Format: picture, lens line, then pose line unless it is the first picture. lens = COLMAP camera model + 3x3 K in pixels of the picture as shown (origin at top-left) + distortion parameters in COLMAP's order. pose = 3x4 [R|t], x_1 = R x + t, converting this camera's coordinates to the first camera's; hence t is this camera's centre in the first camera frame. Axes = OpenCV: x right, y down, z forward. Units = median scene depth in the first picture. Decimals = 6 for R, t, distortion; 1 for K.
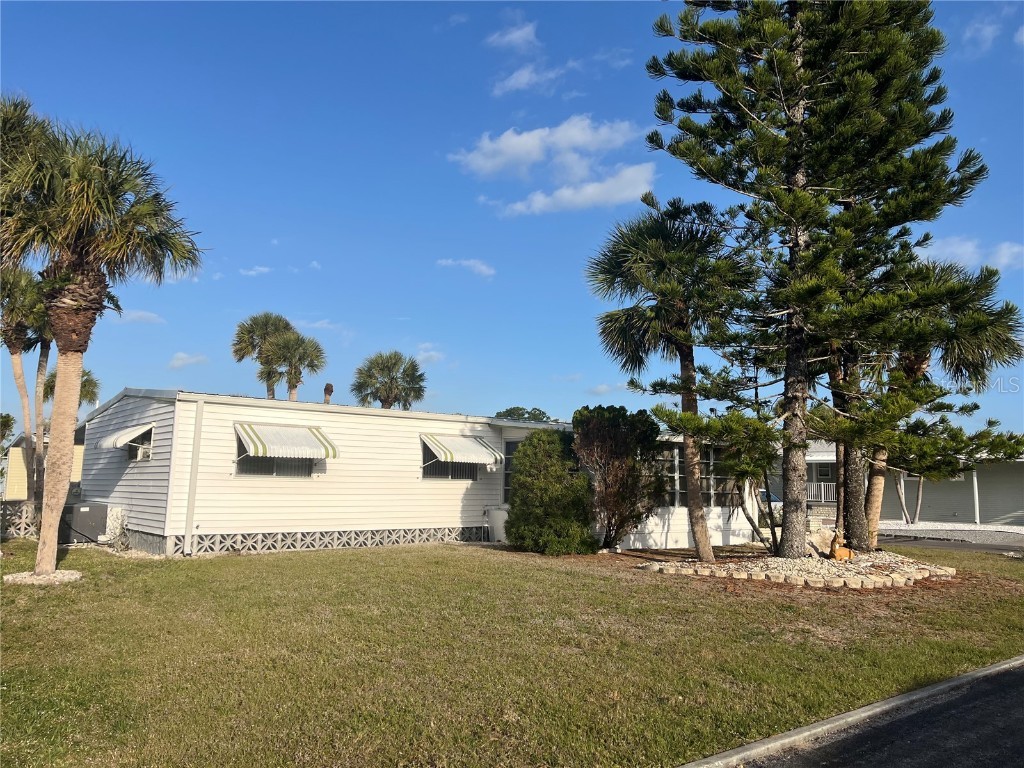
lens RADIAL K [[764.5, 0, 515.9], [0, 764.5, 381.4], [0, 0, 1]] dist [0.069319, -0.080840]
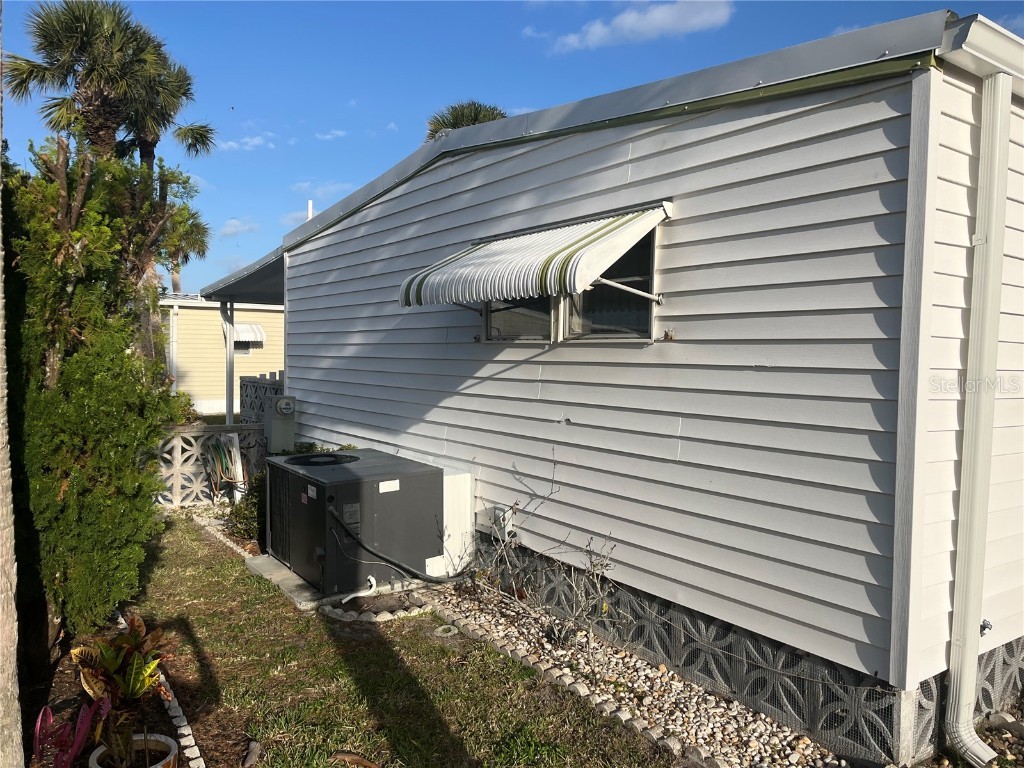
lens RADIAL K [[764.5, 0, 515.9], [0, 764.5, 381.4], [0, 0, 1]] dist [0.069319, -0.080840]
pose [[0.996982, 0.005235, -0.077459, -0.378380], [0.007877, 0.985753, 0.168012, 0.052107], [0.077235, -0.168115, 0.982737, 0.546129]]
